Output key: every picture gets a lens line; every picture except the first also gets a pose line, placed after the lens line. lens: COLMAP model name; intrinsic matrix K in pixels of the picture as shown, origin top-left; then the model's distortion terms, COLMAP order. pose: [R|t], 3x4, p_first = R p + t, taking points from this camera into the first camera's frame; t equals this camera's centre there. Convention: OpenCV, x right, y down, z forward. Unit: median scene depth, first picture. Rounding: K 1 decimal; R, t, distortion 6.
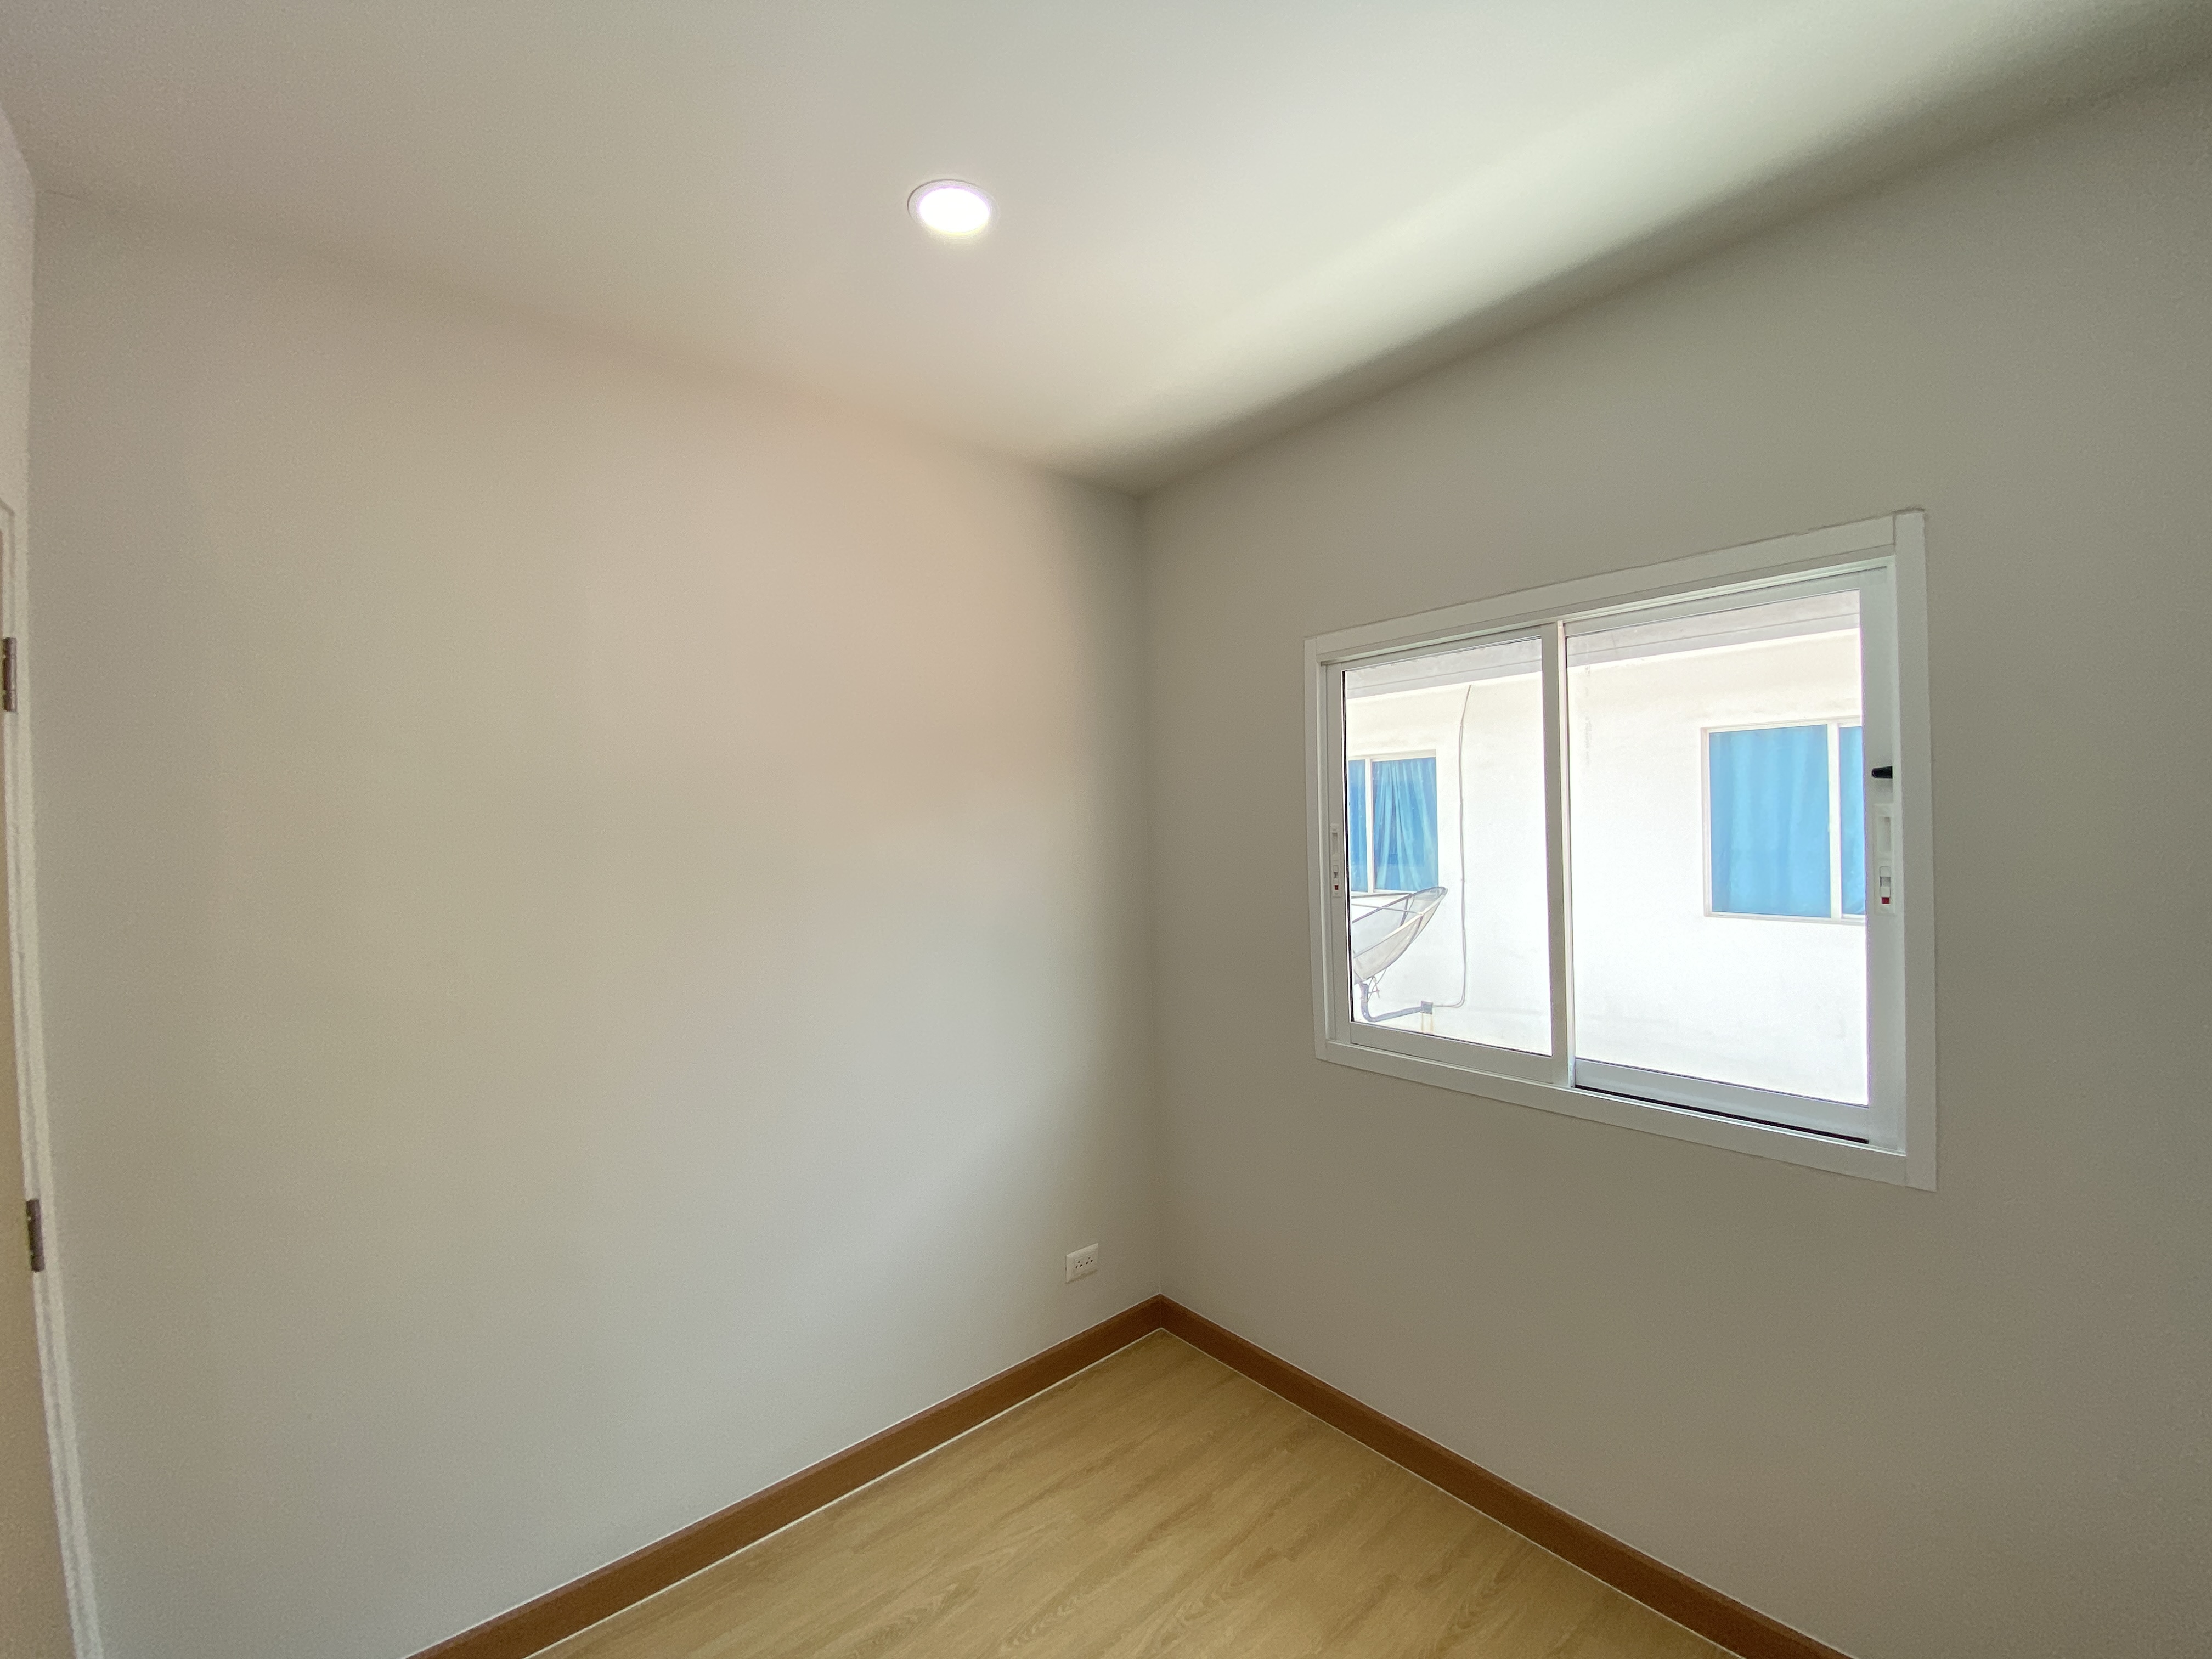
lens RADIAL K [[904.2, 0, 1101.6], [0, 904.2, 822.5], [0, 0, 1]] dist [0.001721, -0.012058]
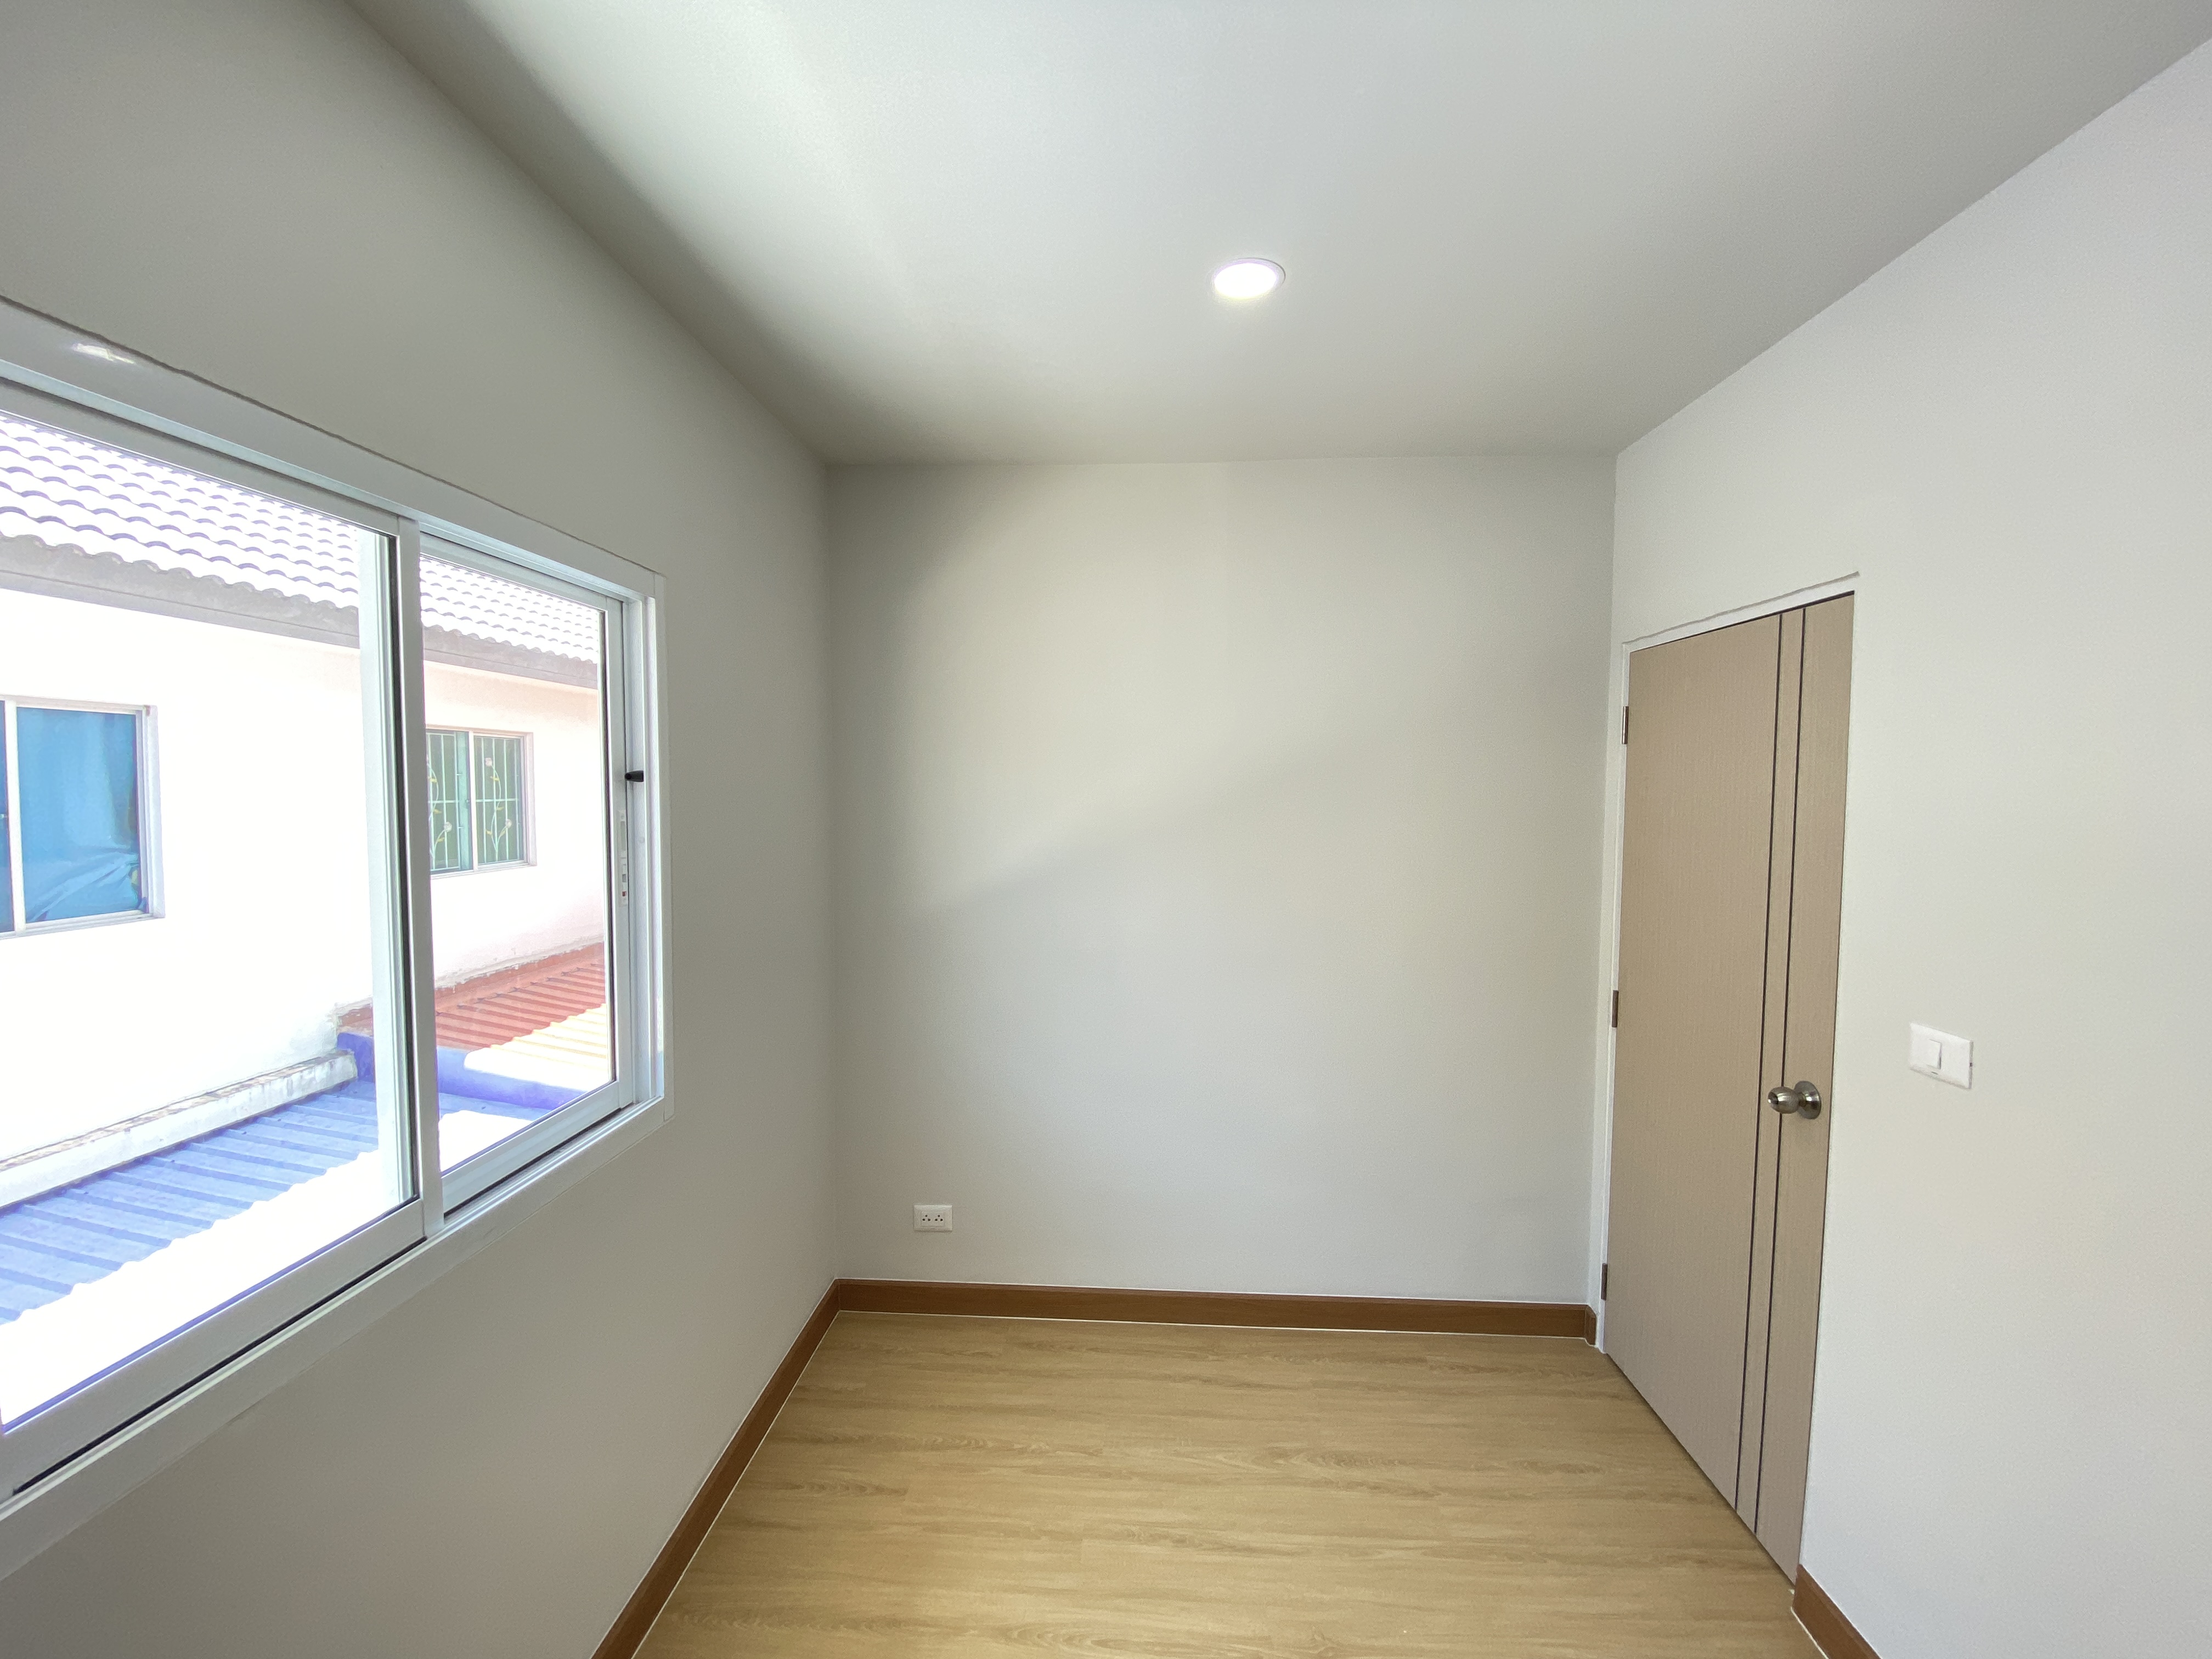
lens RADIAL K [[904.2, 0, 1101.6], [0, 904.2, 822.5], [0, 0, 1]] dist [0.001721, -0.012058]
pose [[-0.729378, -0.011707, 0.684011, -0.525256], [0.024918, 0.998735, 0.043665, -0.023985], [-0.683657, 0.048892, -0.728164, 1.313743]]
